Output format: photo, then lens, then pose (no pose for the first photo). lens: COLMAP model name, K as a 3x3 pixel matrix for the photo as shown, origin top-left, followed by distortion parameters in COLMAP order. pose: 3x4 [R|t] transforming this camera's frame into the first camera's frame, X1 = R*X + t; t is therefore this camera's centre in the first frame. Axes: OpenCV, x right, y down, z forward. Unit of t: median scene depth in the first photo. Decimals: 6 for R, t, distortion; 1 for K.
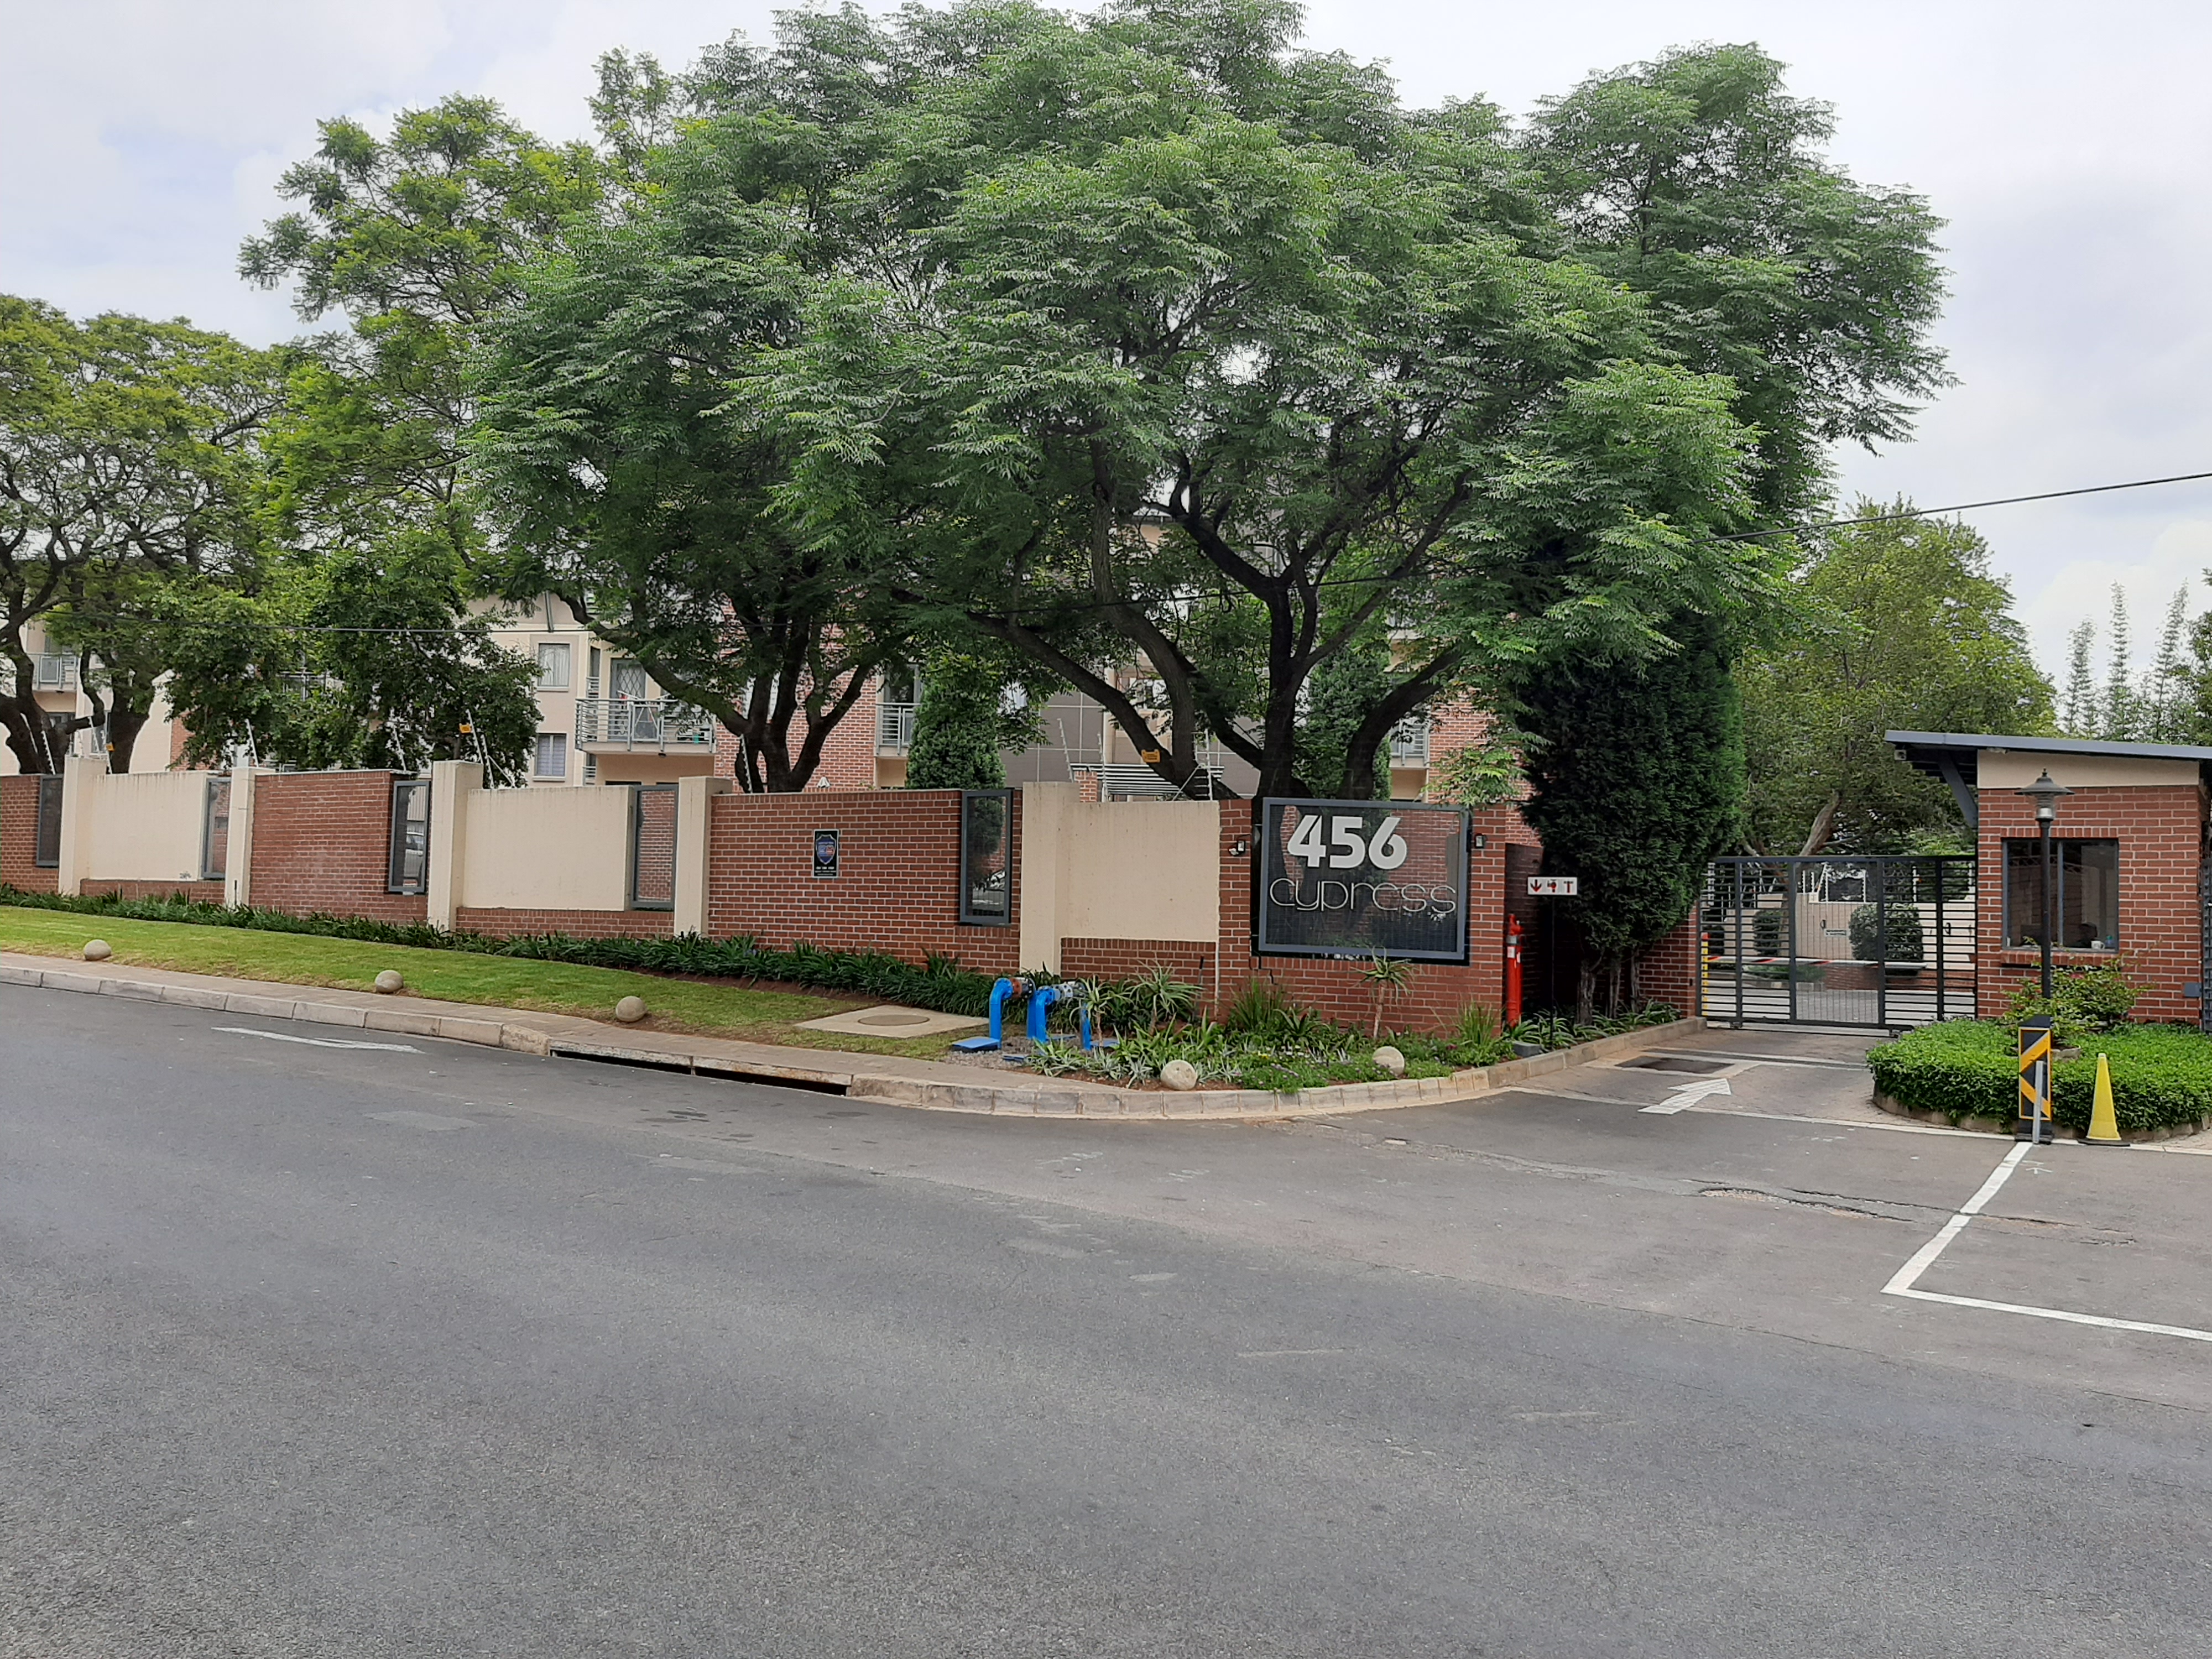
lens RADIAL K [[1739.8, 0, 1106.2], [0, 1739.8, 808.7], [0, 0, 1]] dist [0.069966, -0.120312]
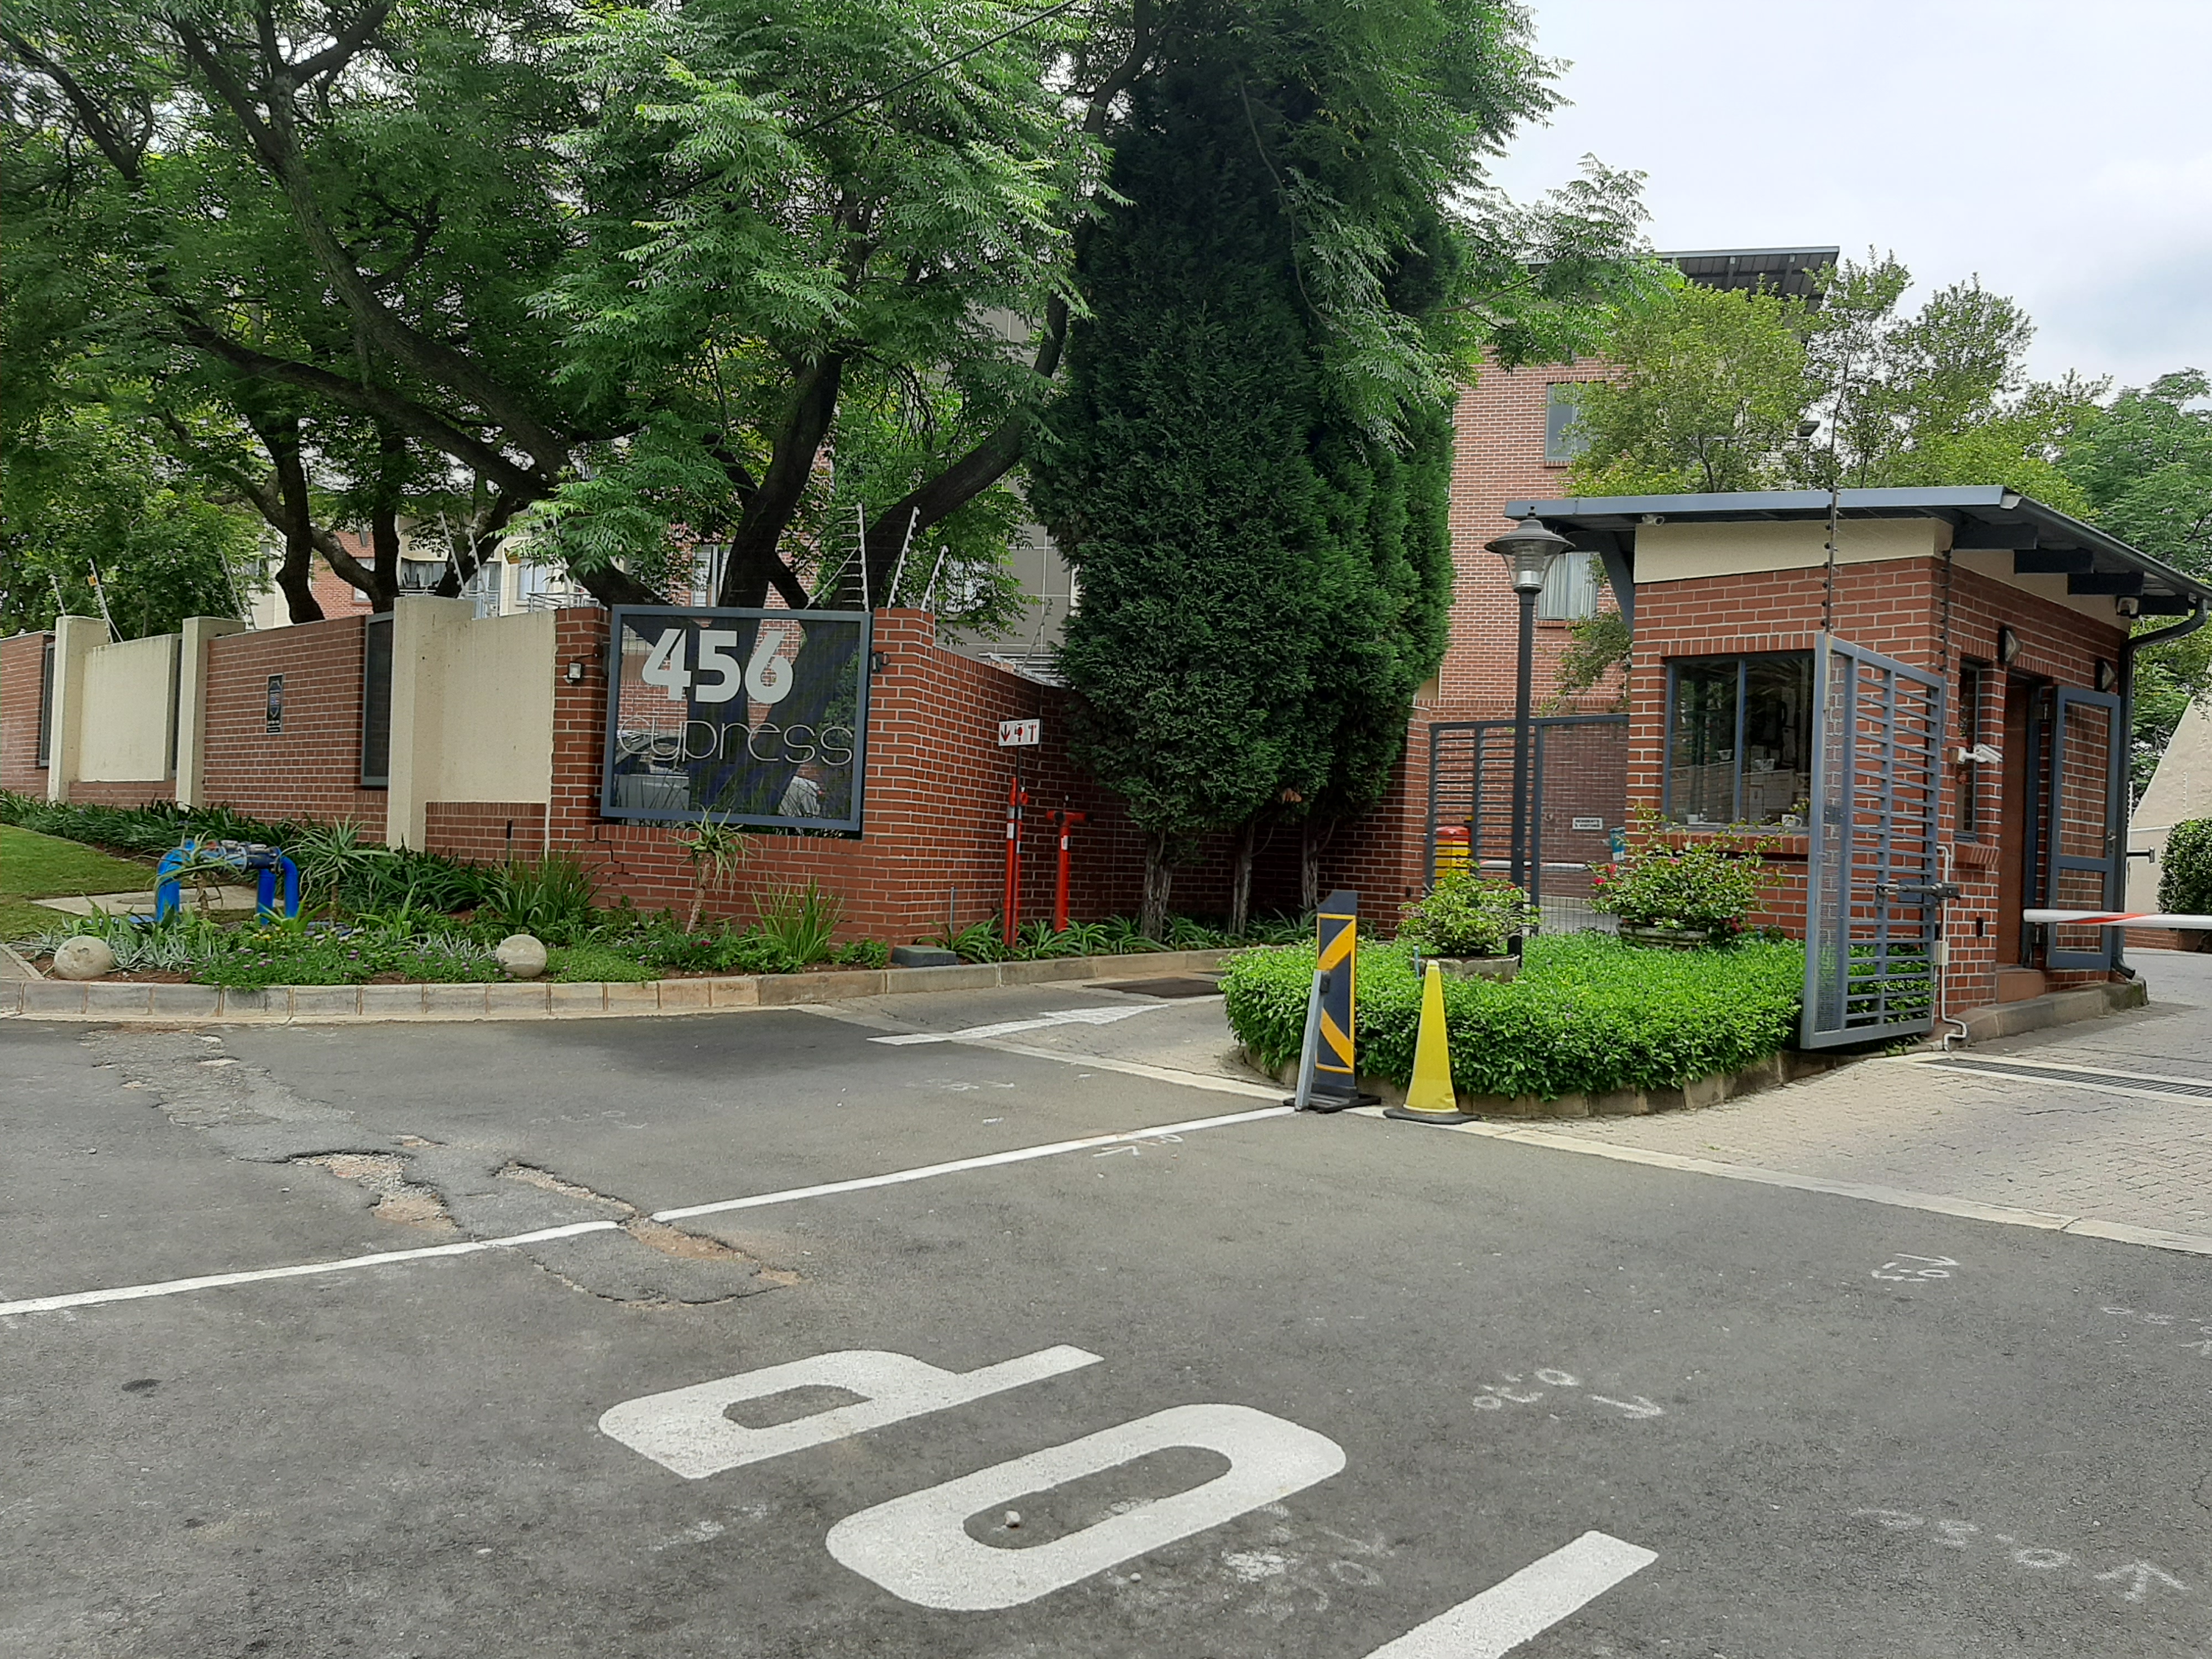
lens RADIAL K [[1739.8, 0, 1097.0], [0, 1739.8, 825.0], [0, 0, 1]] dist [0.069966, -0.120312]
pose [[0.980550, 0.015545, -0.195651, 0.434335], [-0.009016, 0.999374, 0.034218, 0.058467], [0.196060, -0.031788, 0.980077, 0.322136]]
